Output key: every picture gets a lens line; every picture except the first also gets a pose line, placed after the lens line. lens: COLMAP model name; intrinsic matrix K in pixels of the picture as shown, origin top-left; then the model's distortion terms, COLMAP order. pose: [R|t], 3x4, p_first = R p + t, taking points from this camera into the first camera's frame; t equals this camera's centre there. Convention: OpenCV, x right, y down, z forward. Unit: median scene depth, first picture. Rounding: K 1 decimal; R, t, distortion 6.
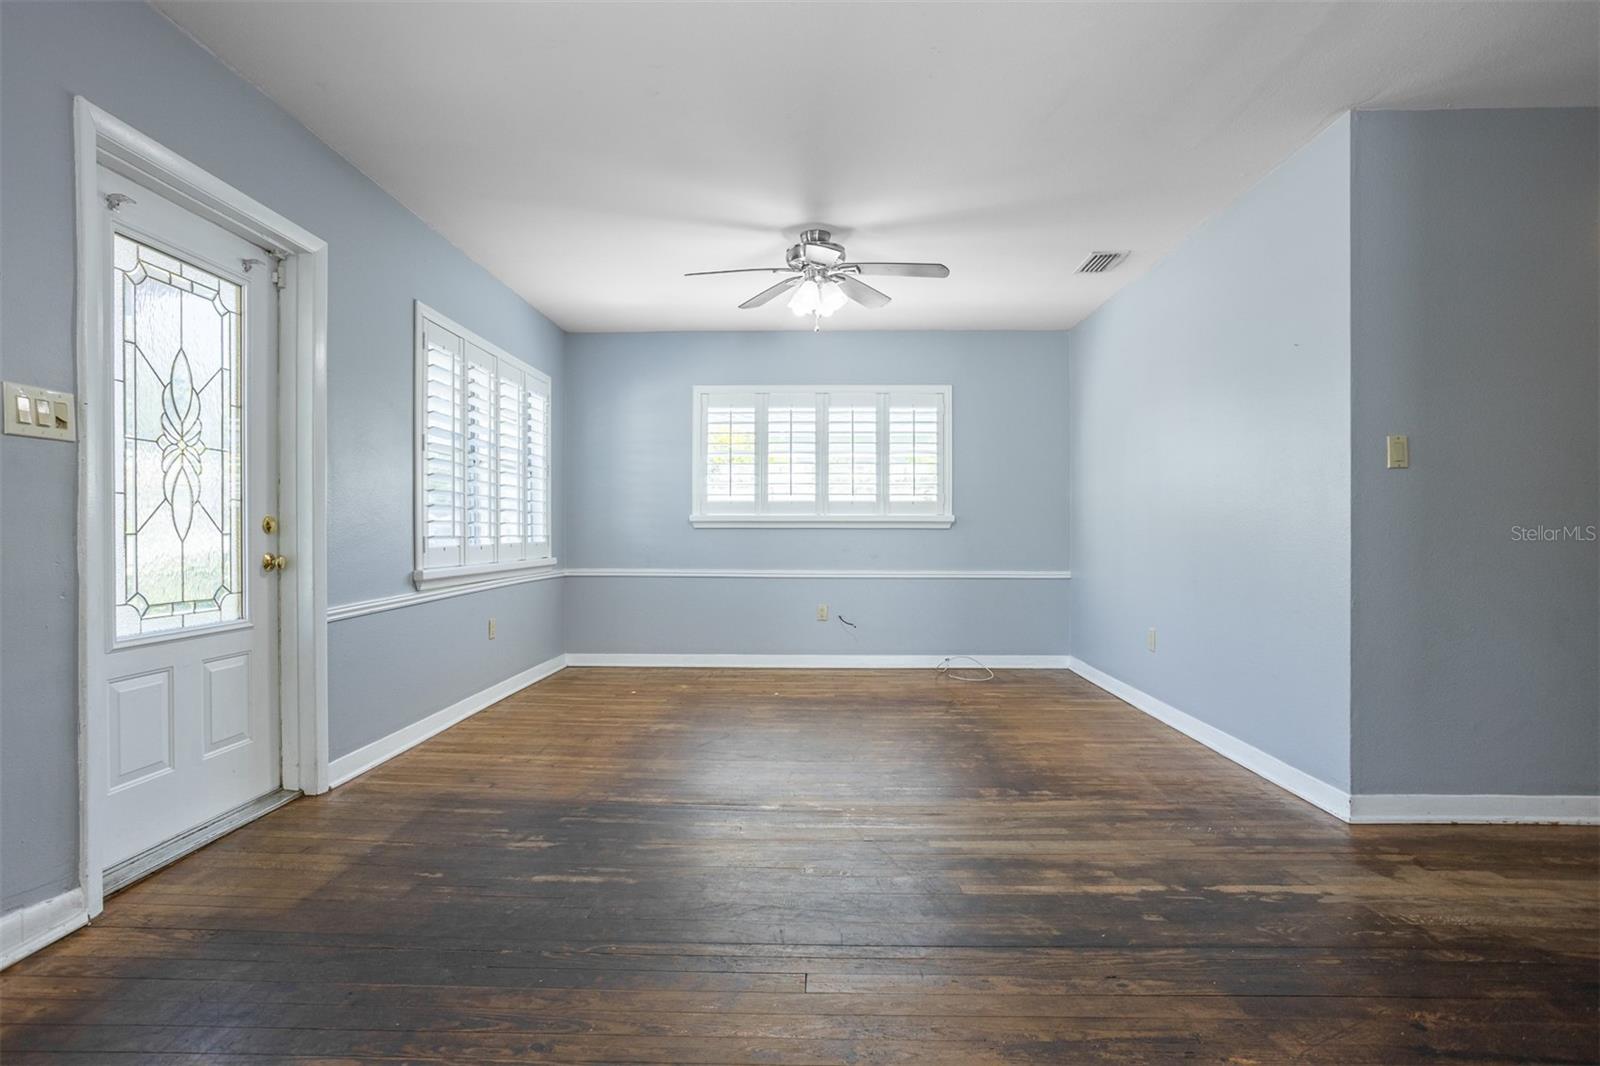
lens RADIAL K [[808.1, 0, 808.3], [0, 808.1, 528.6], [0, 0, 1]] dist [-0.058582, 0.036563]
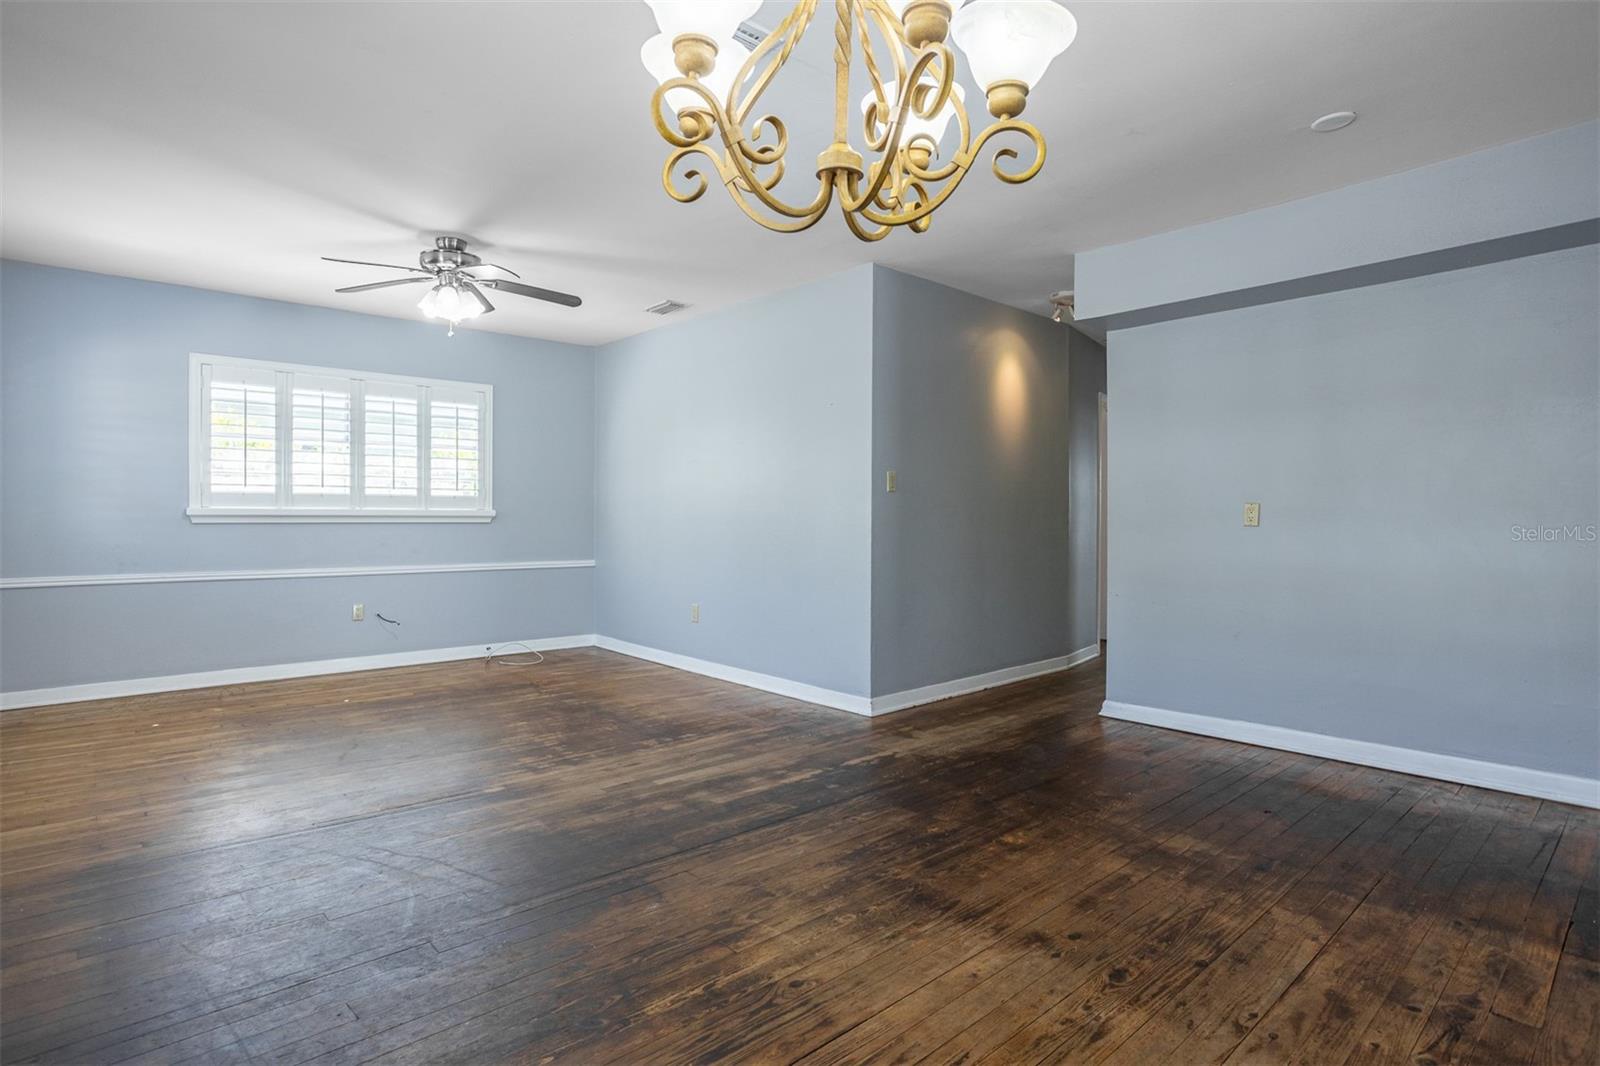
lens RADIAL K [[808.1, 0, 808.3], [0, 808.1, 528.6], [0, 0, 1]] dist [-0.058582, 0.036563]
pose [[0.729504, -0.007854, 0.683932, -0.497617], [-0.007163, 0.999792, 0.019121, -0.032670], [-0.683939, -0.018848, 0.729295, -0.079612]]
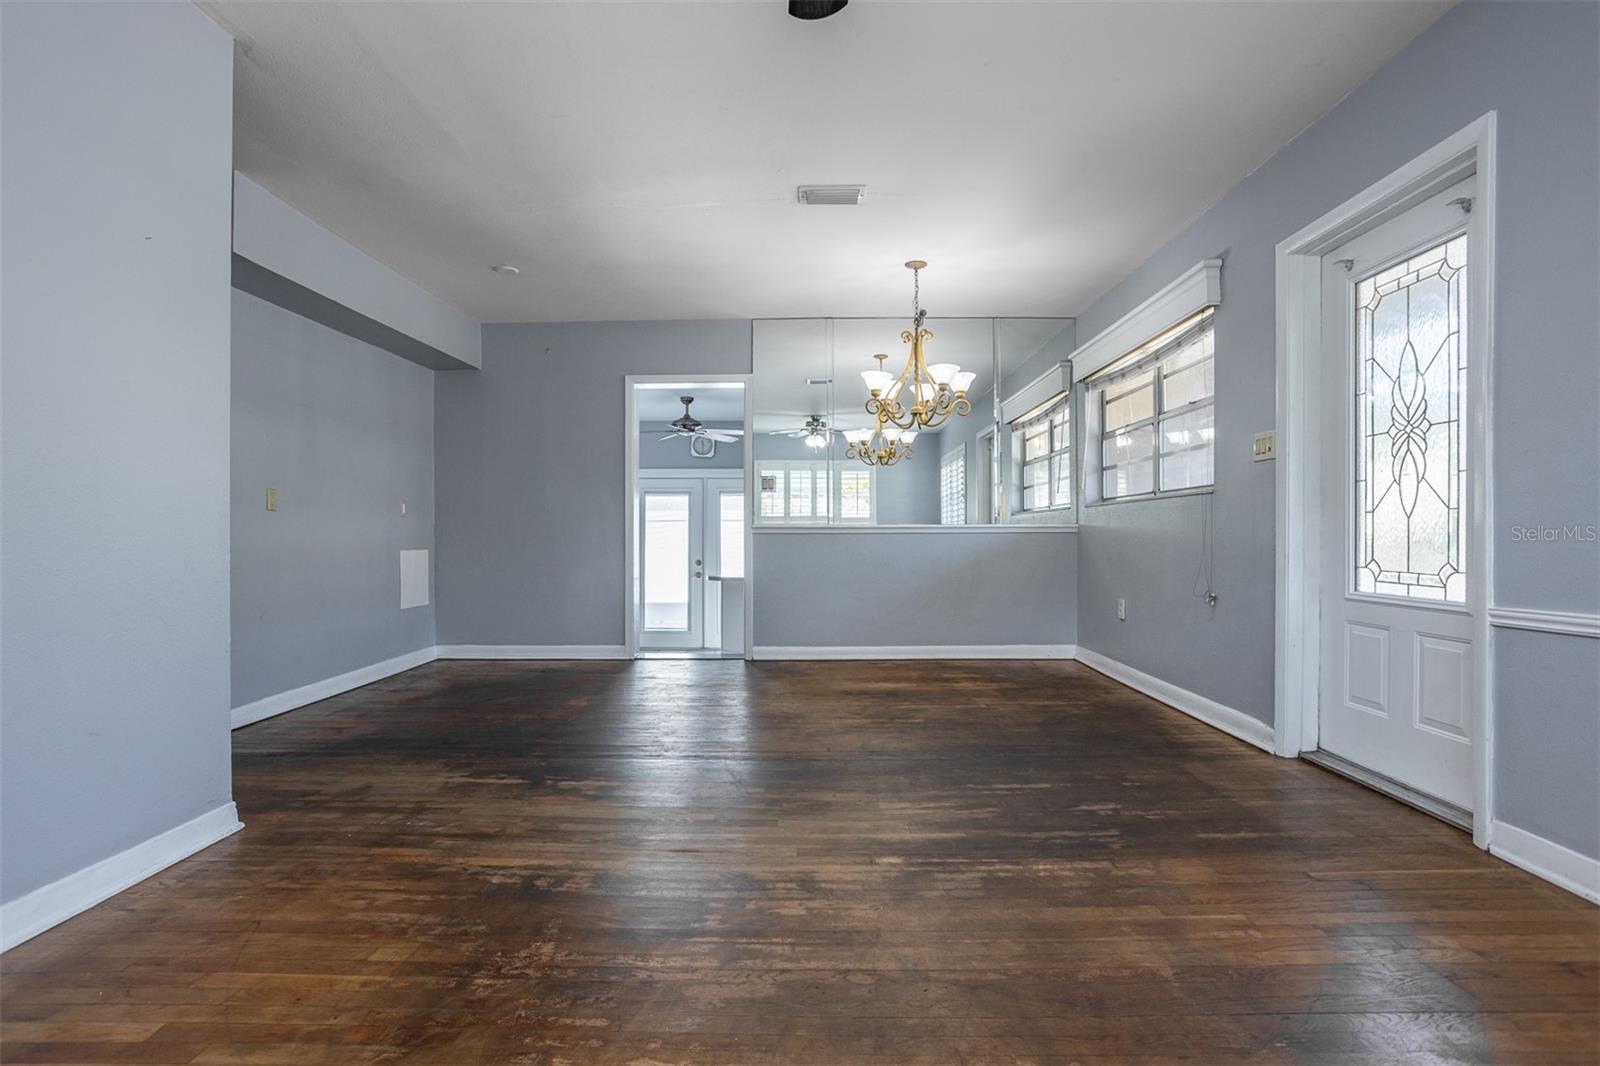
lens RADIAL K [[823.4, 0, 767.6], [0, 823.4, 538.8], [0, 0, 1]] dist [-0.058773, 0.032758]
pose [[-0.998964, 0.001620, 0.045474, 0.034217], [0.001622, 0.999999, -0.000005, 0.038911], [-0.045474, 0.000068, -0.998966, 1.874235]]
